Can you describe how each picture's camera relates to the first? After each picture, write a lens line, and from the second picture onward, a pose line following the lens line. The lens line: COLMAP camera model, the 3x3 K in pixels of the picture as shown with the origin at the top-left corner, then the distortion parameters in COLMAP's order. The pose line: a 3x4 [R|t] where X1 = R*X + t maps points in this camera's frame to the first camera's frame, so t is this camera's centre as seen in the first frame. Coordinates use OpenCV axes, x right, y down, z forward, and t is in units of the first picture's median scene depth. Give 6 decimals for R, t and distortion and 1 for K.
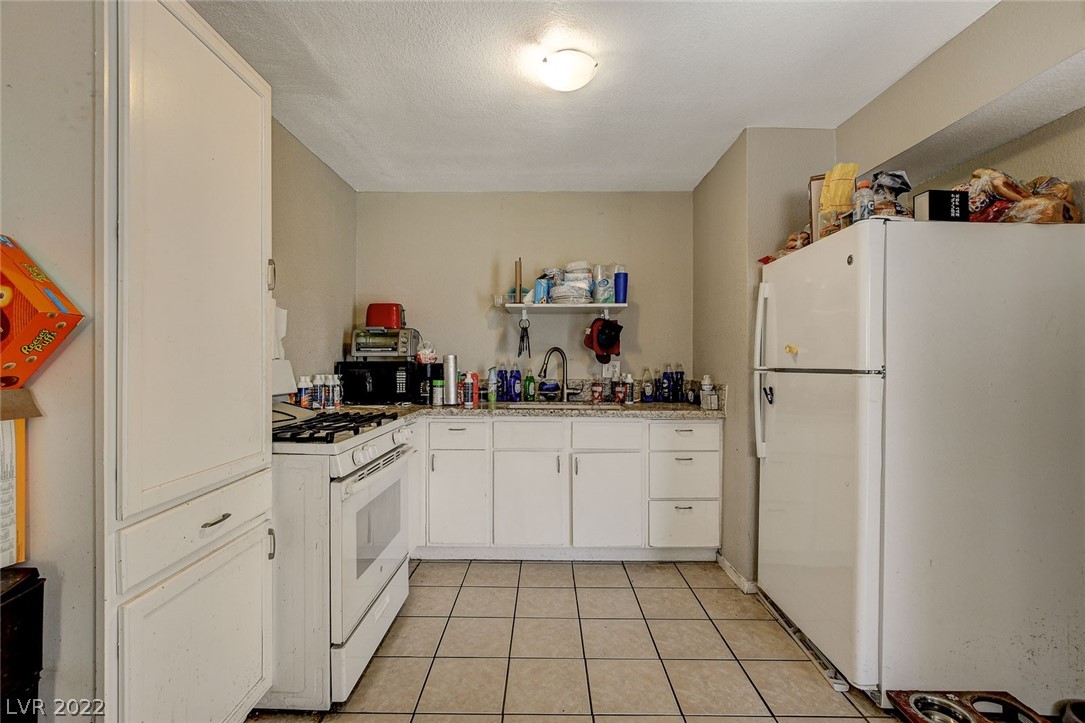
lens RADIAL K [[477.4, 0, 537.3], [0, 477.4, 364.4], [0, 0, 1]] dist [-0.018562, 0.000547]
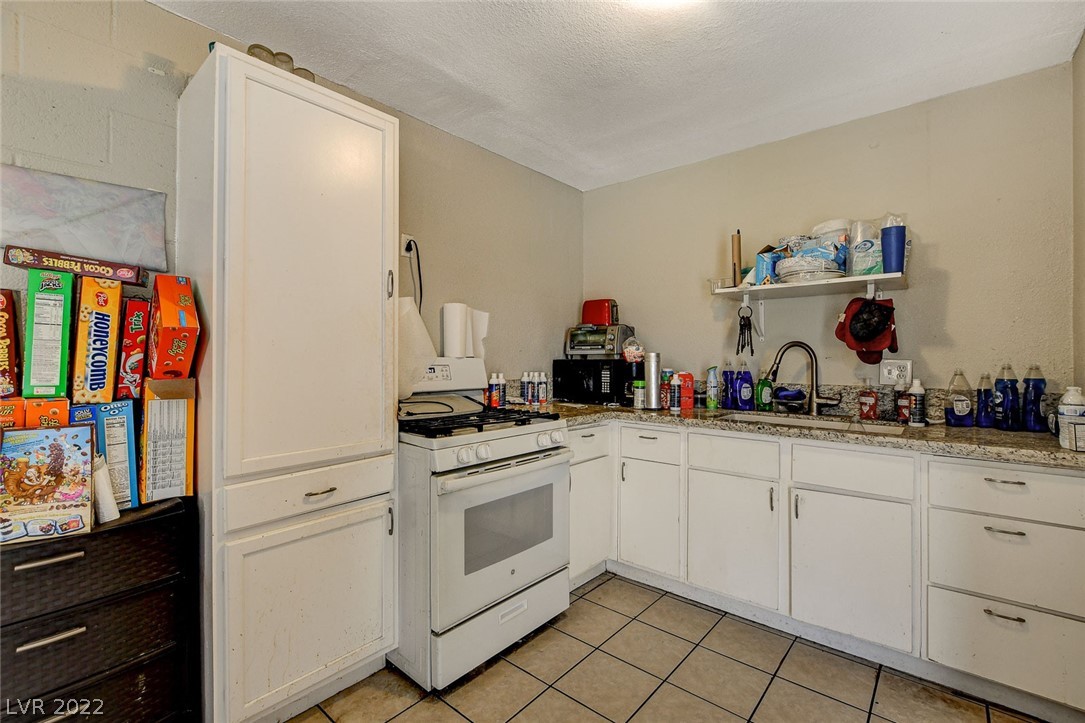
lens RADIAL K [[479.8, 0, 538.2], [0, 479.8, 355.5], [0, 0, 1]] dist [-0.026677, 0.008680]
pose [[0.761524, -0.001733, -0.648134, 0.227242], [-0.006220, 0.999931, -0.009982, -0.004040], [0.648107, 0.011634, 0.761461, 0.181662]]
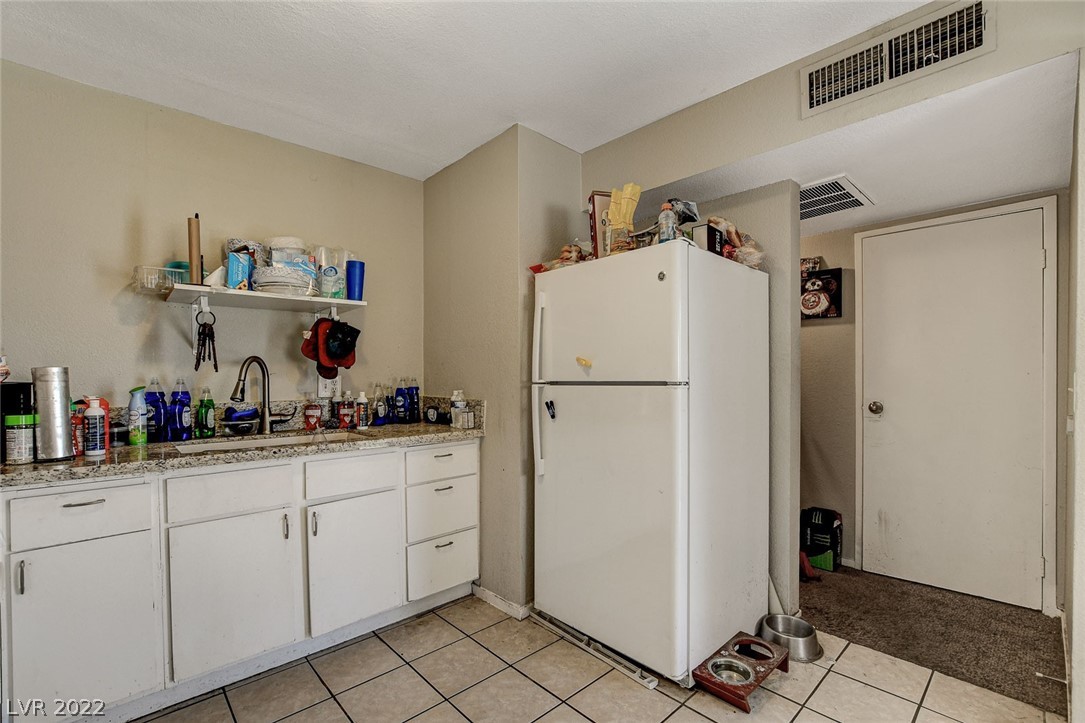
lens RADIAL K [[479.8, 0, 541.1], [0, 479.8, 382.1], [0, 0, 1]] dist [-0.021394, 0.000530]
pose [[0.722426, -0.017978, 0.691214, -0.146037], [0.012241, 0.999838, 0.013210, -0.002598], [-0.691339, -0.001082, 0.722529, 0.231862]]
